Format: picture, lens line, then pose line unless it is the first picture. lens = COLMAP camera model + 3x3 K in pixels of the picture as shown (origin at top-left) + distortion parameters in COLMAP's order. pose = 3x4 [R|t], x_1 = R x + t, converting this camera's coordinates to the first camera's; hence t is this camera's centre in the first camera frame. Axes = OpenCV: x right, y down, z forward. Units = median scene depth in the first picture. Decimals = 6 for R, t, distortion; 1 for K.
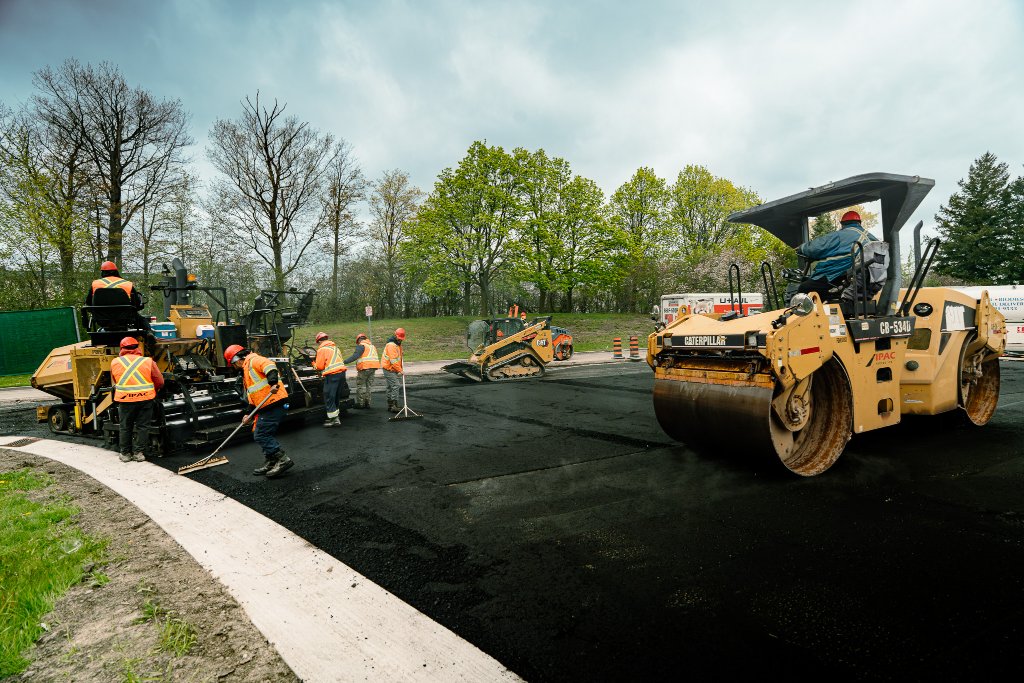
lens RADIAL K [[470.9, 0, 486.3], [0, 470.9, 351.2], [0, 0, 1]] dist [-0.018895, 0.000429]
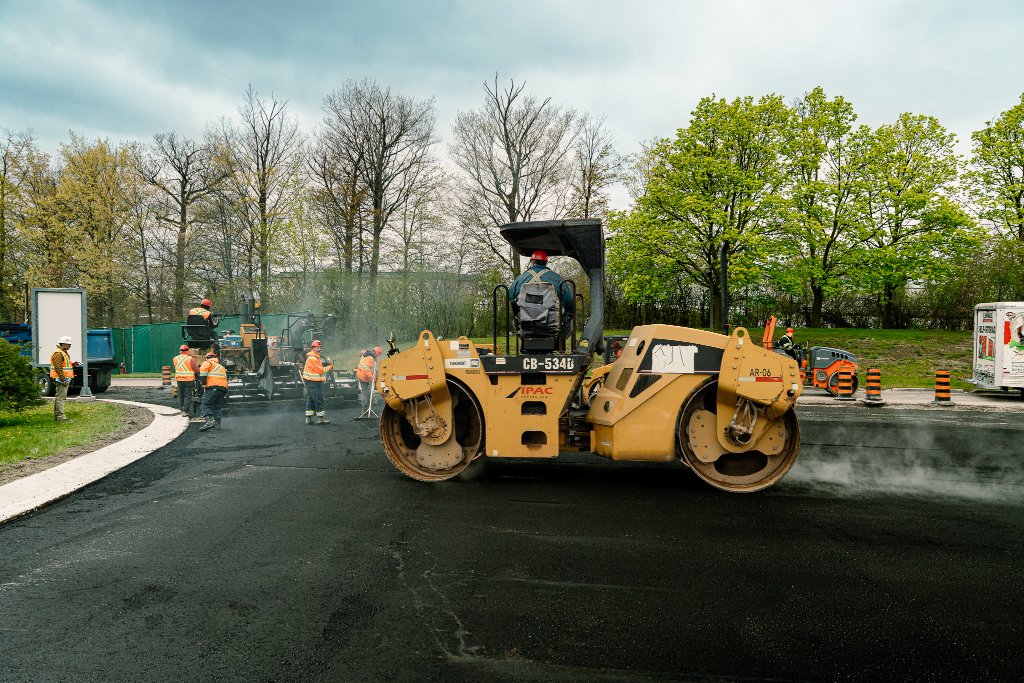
lens RADIAL K [[679.8, 0, 511.9], [0, 679.8, 344.1], [0, 0, 1]] dist [-0.042730, 0.045358]
pose [[0.835823, 0.038201, -0.547669, 1.501919], [-0.060188, 0.997939, -0.022248, -0.051722], [0.545690, 0.051558, 0.836399, -0.306020]]
